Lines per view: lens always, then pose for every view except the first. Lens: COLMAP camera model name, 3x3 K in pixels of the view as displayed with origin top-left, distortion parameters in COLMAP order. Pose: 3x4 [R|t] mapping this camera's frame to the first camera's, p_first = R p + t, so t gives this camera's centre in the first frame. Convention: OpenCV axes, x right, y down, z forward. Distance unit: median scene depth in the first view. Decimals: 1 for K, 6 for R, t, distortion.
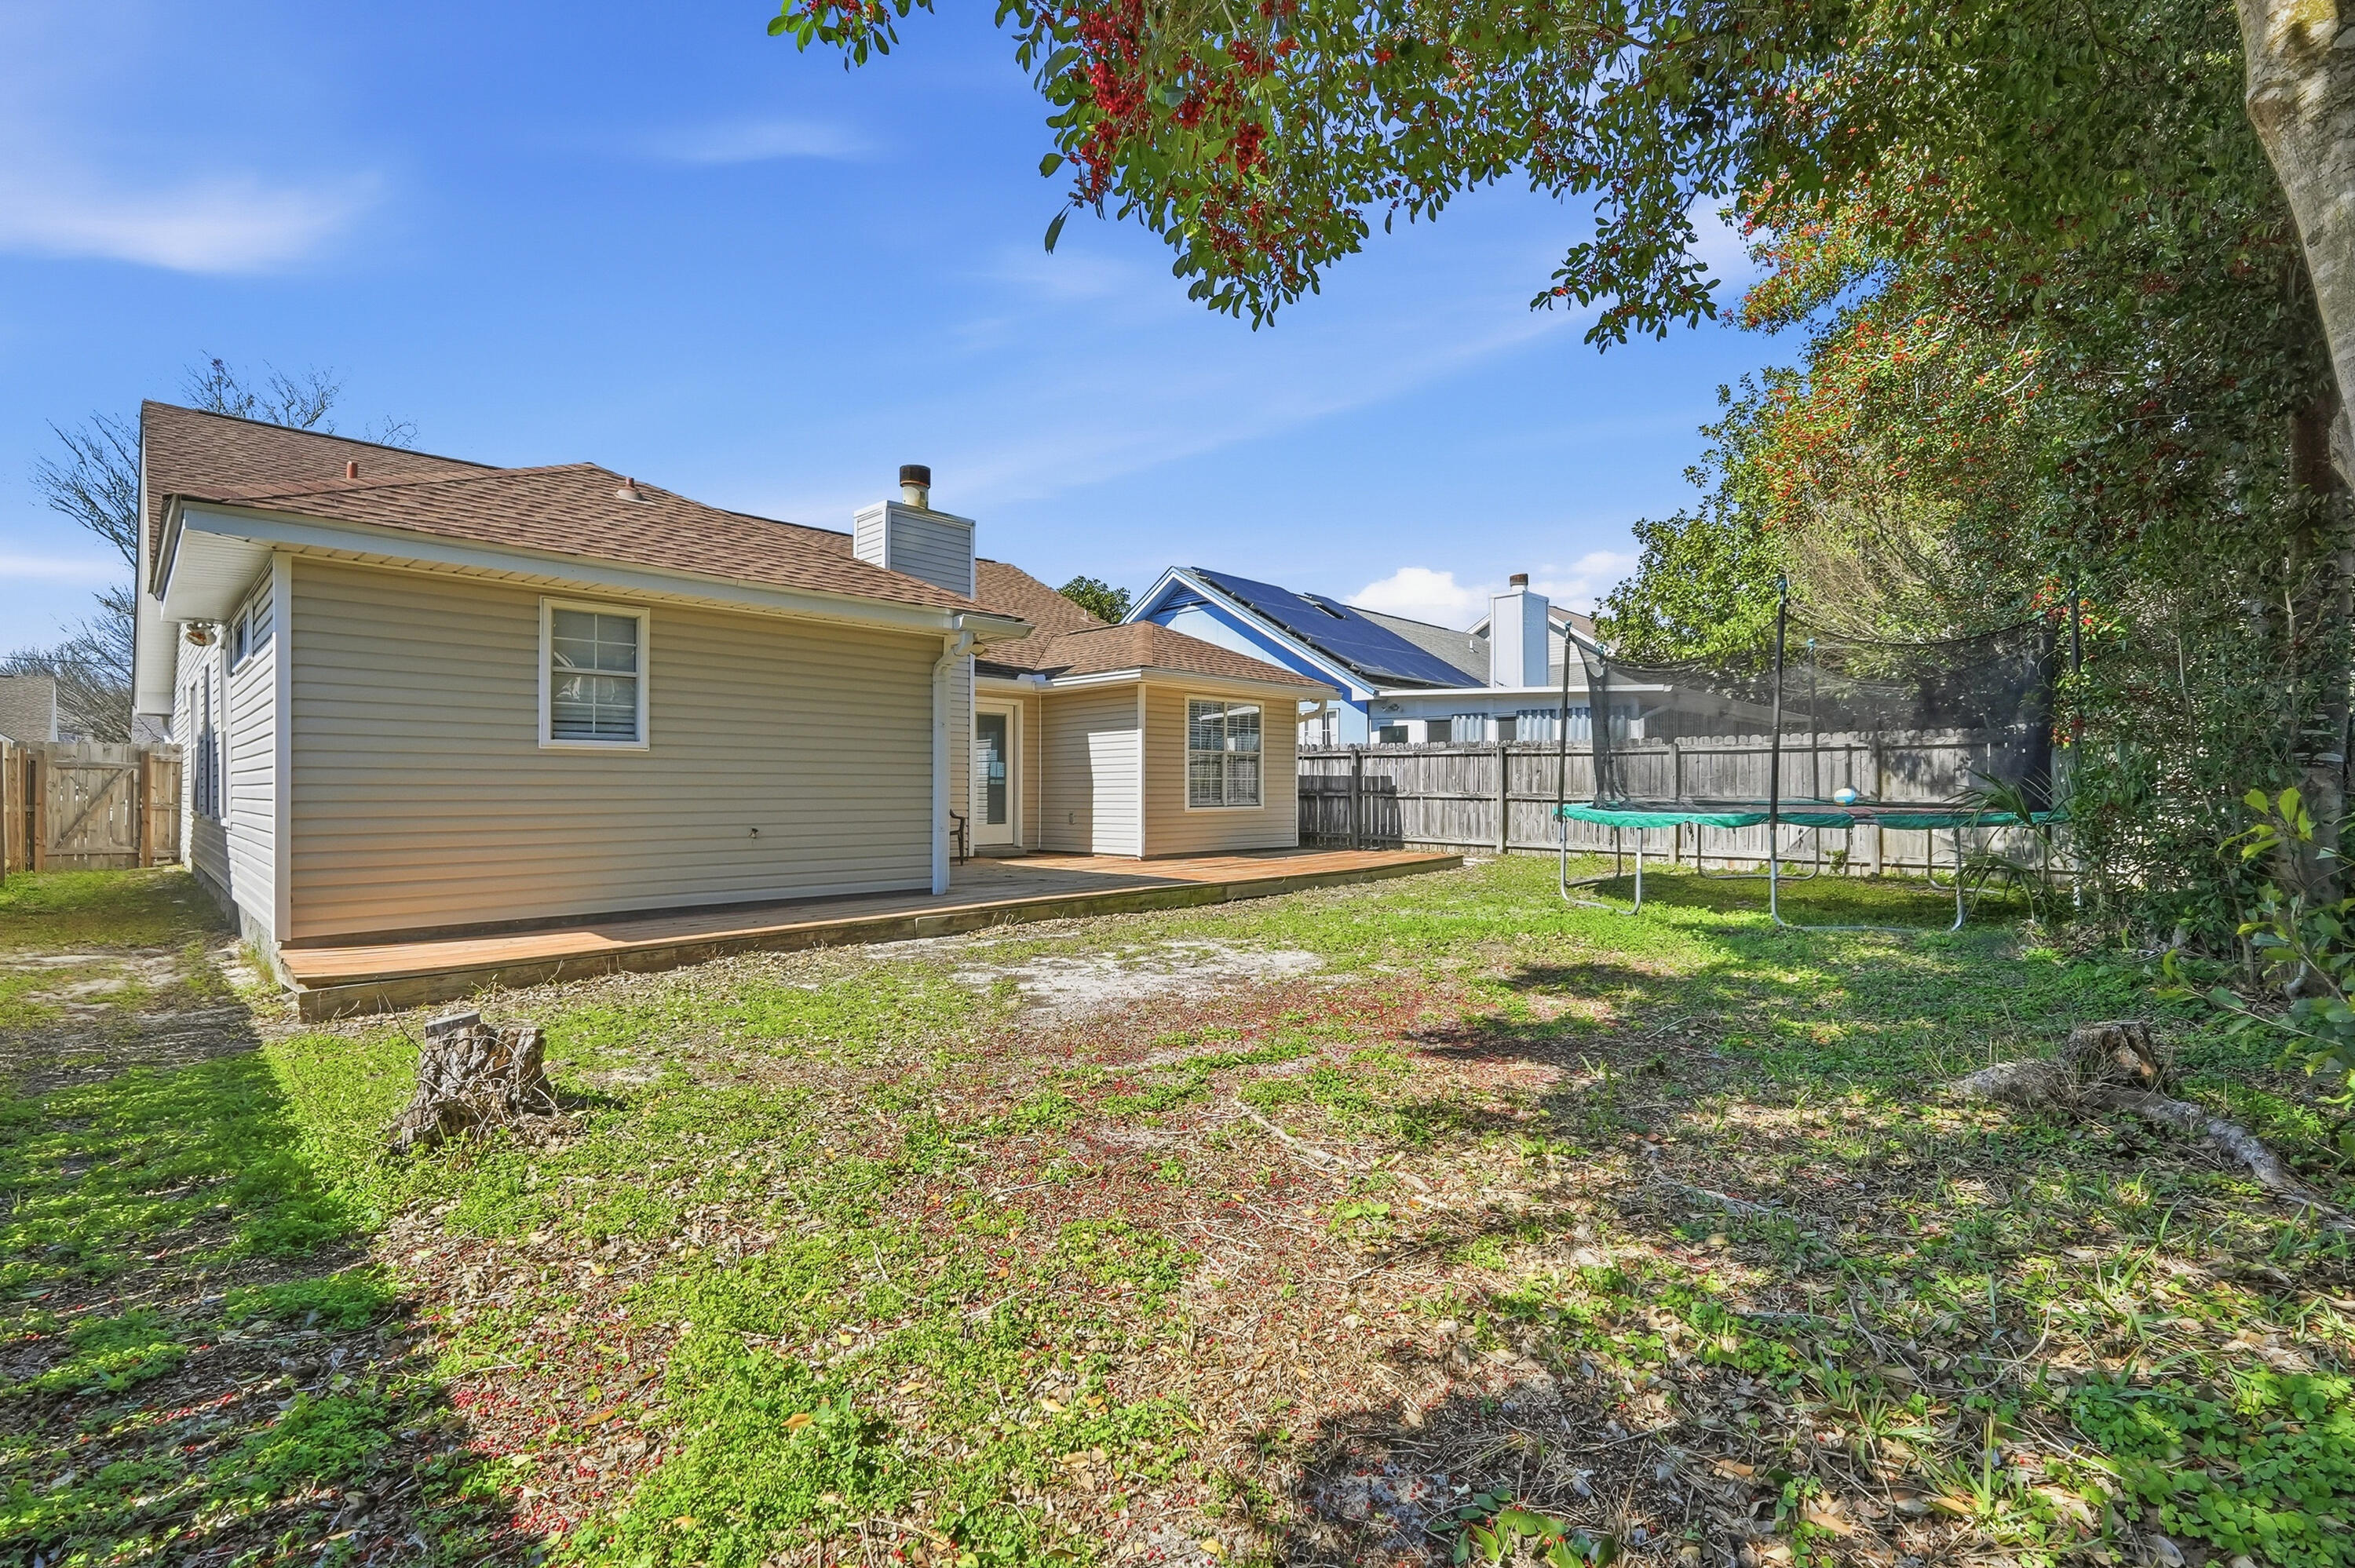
lens RADIAL K [[1009.3, 0, 1183.4], [0, 1009.3, 783.8], [0, 0, 1]] dist [-0.002045, 0.000357]
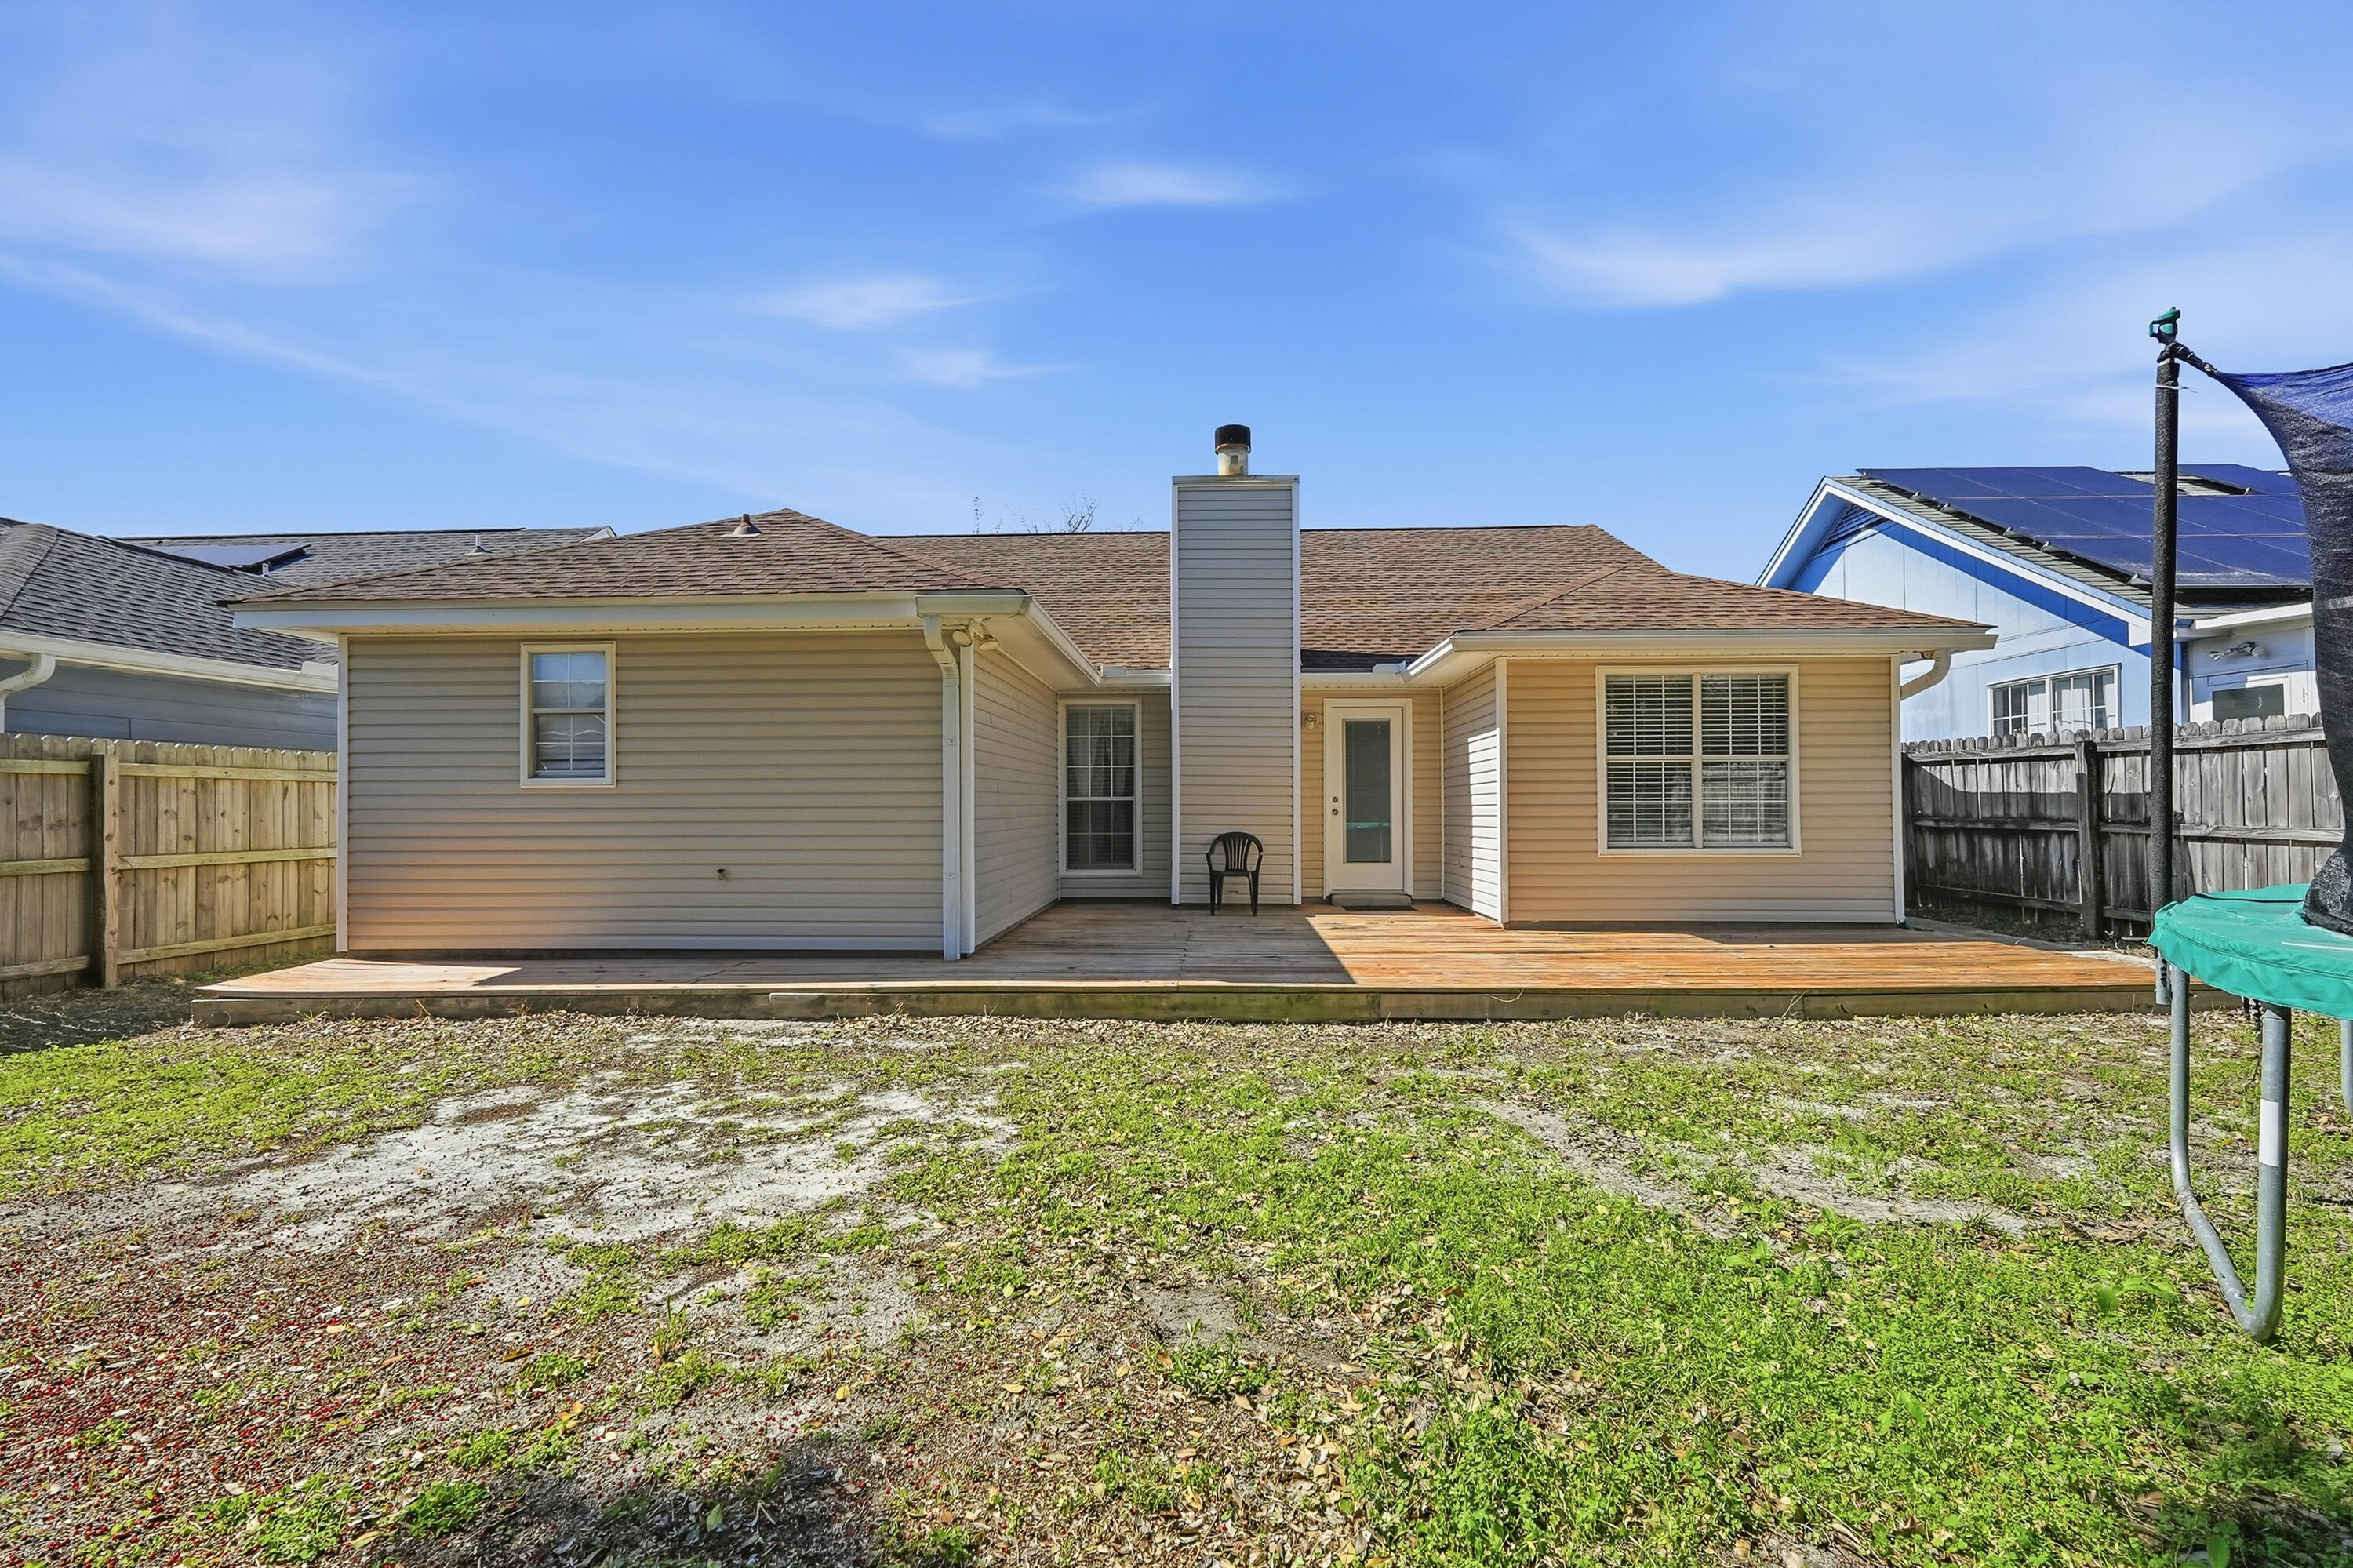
lens RADIAL K [[1008.6, 0, 1181.7], [0, 1008.6, 789.2], [0, 0, 1]] dist [-0.002045, 0.000357]
pose [[0.682171, -0.014365, -0.731051, 0.286048], [0.007090, 0.999890, -0.013032, -0.007084], [0.731158, 0.003707, 0.682198, 0.379763]]
